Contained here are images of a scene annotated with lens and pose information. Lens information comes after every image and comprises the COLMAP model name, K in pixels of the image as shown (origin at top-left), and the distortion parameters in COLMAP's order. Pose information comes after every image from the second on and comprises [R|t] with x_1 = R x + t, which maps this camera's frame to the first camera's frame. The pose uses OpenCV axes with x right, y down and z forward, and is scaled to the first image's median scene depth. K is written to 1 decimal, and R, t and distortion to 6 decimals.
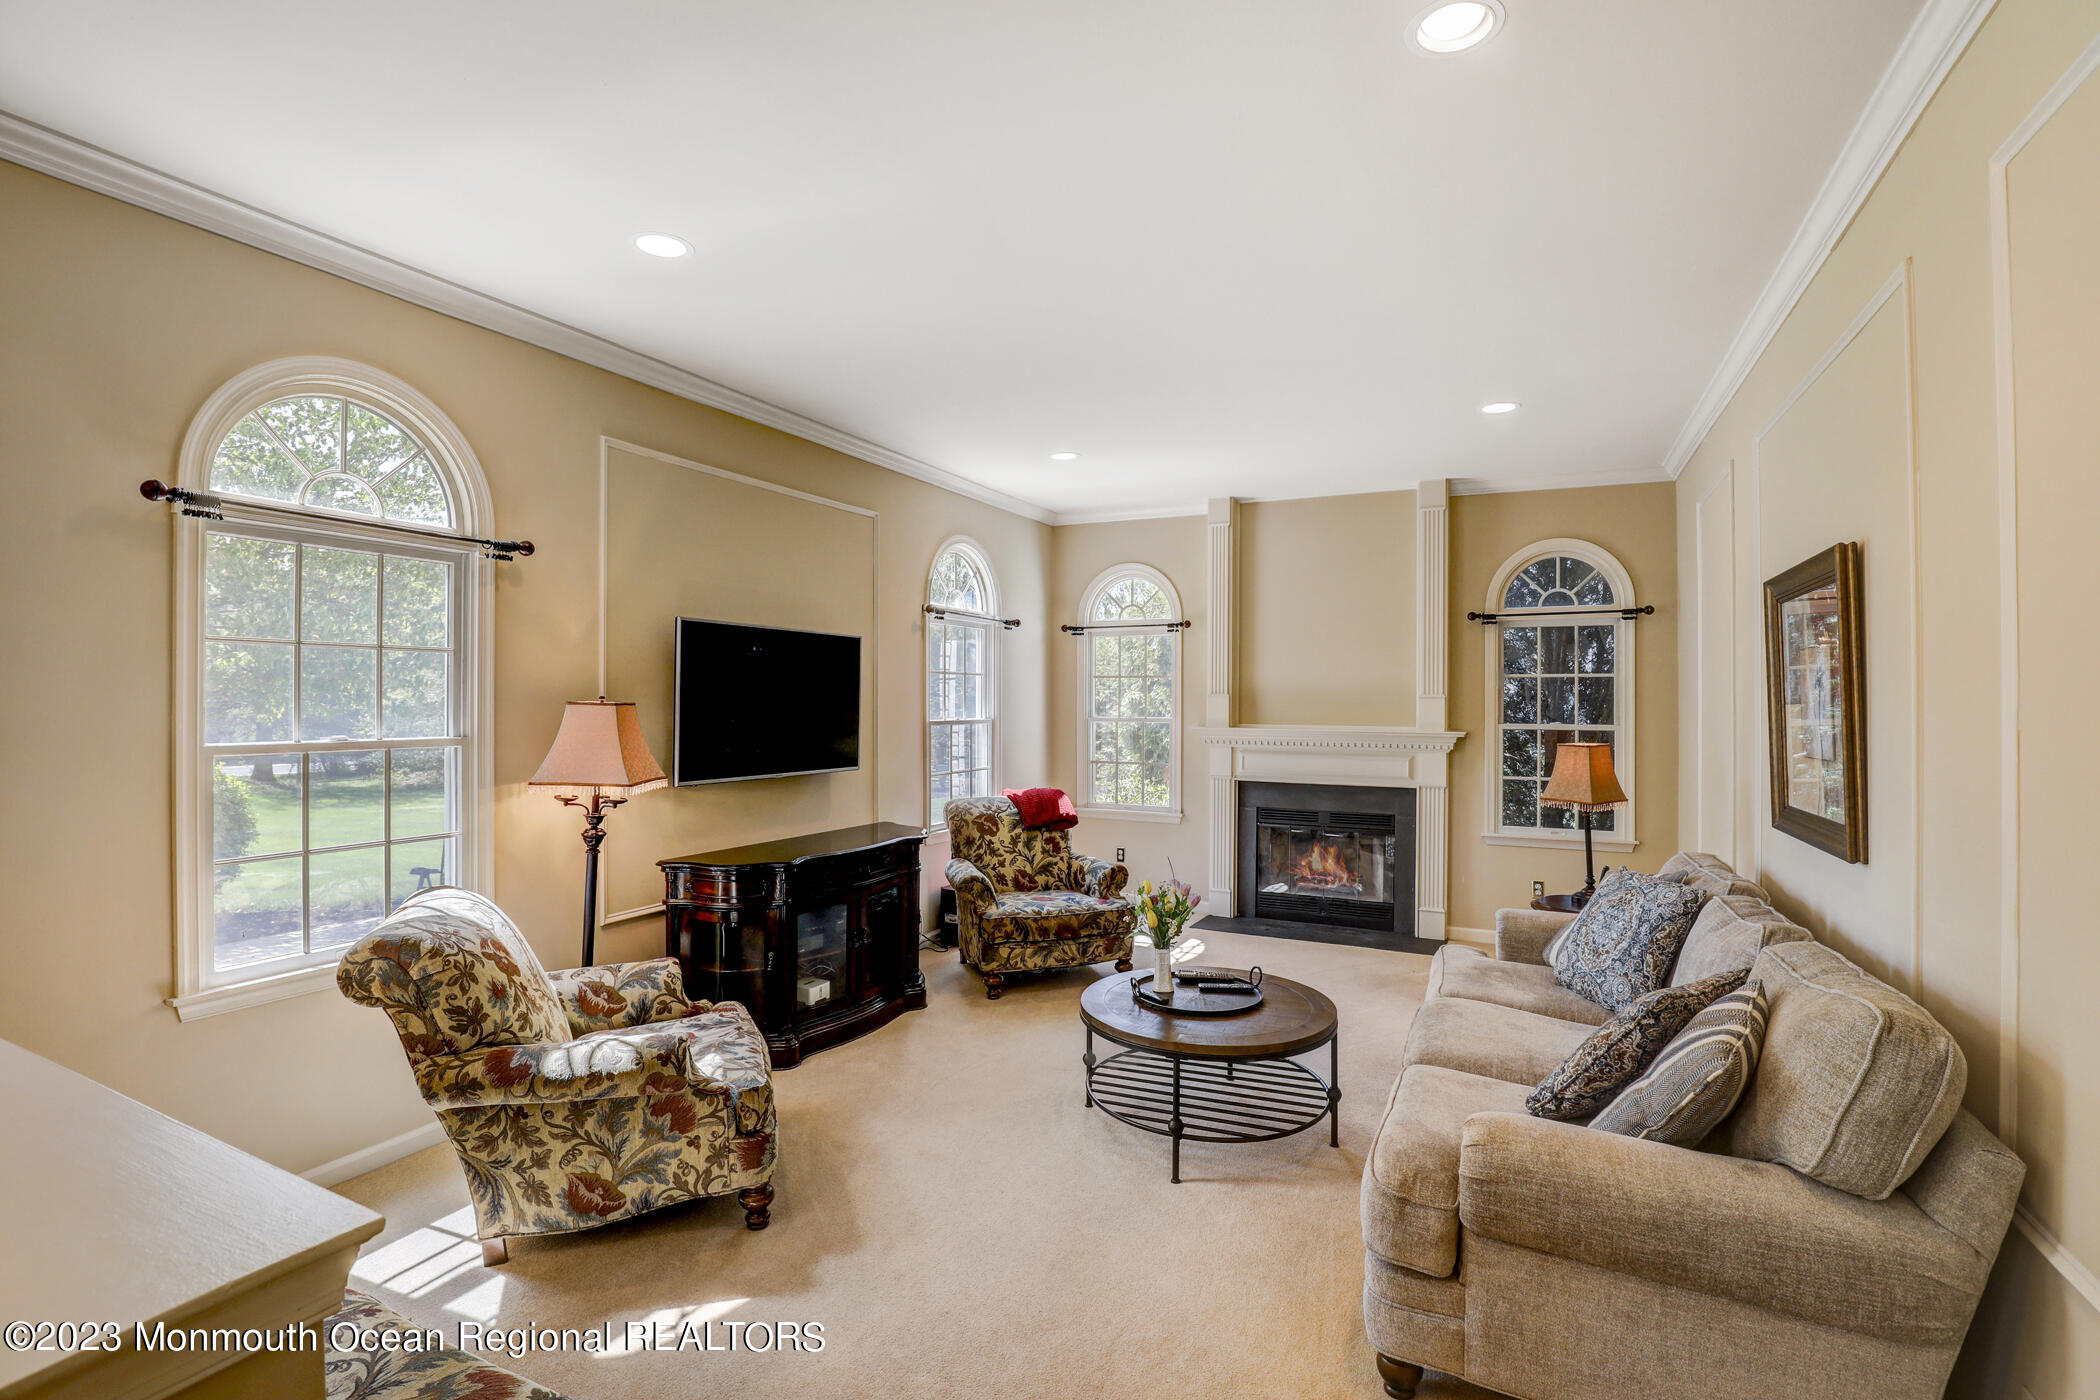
lens RADIAL K [[980.9, 0, 1028.8], [0, 980.9, 696.8], [0, 0, 1]] dist [-0.037862, 0.006866]
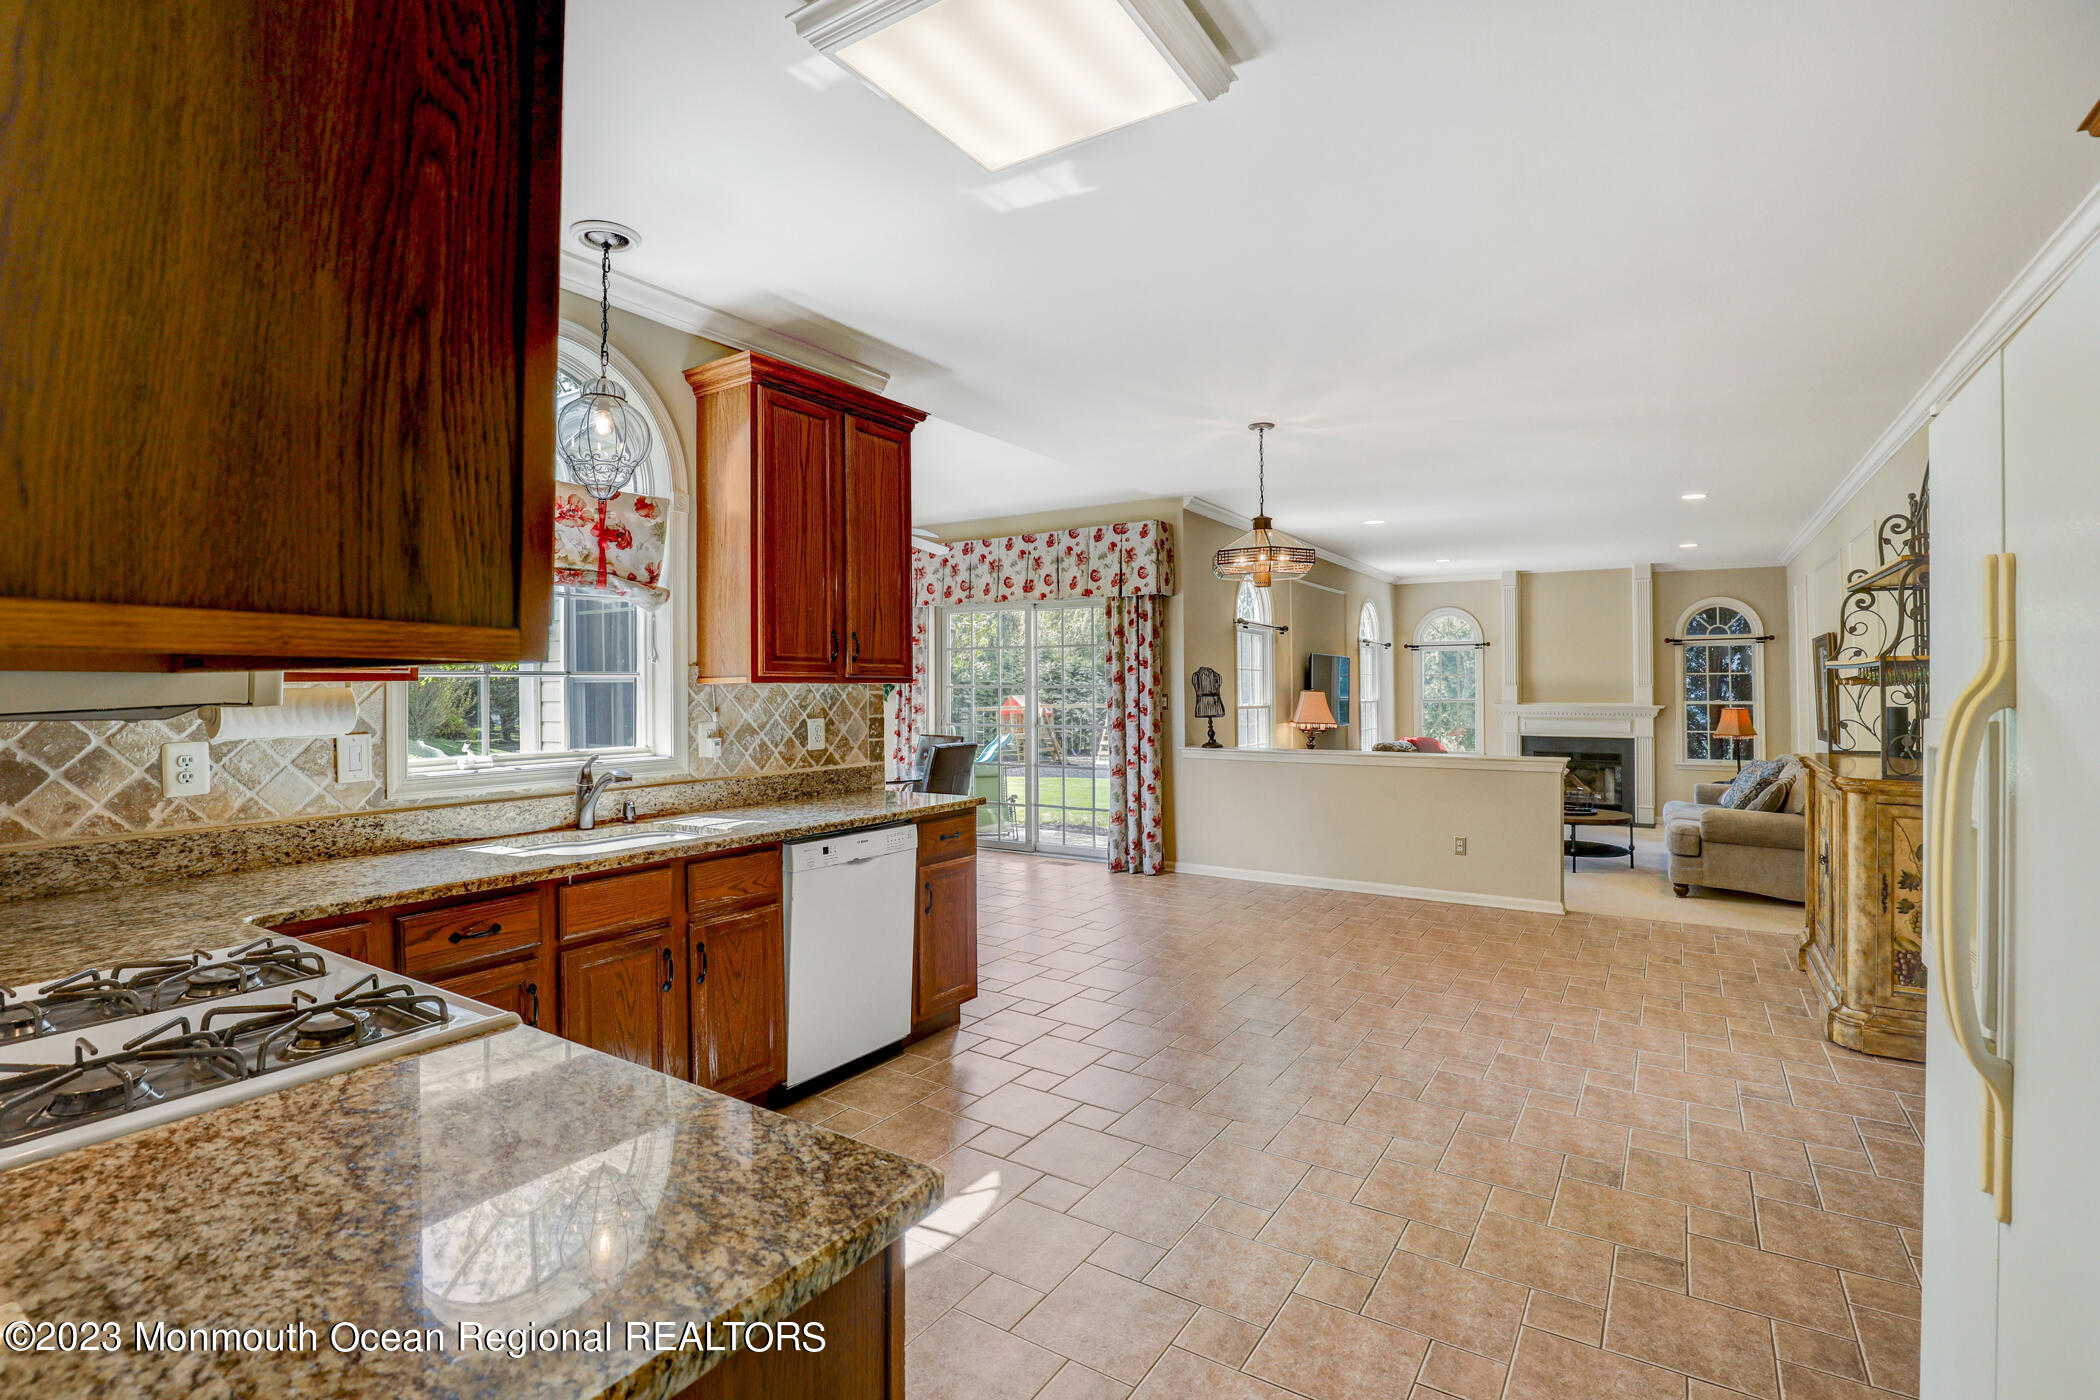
lens RADIAL K [[980.9, 0, 1040.3], [0, 980.9, 675.0], [0, 0, 1]] dist [-0.037862, 0.006866]
pose [[0.994667, -0.007315, -0.102877, -0.498208], [0.006144, 0.999913, -0.011696, -0.006168], [0.102954, 0.011001, 0.994625, -0.865239]]
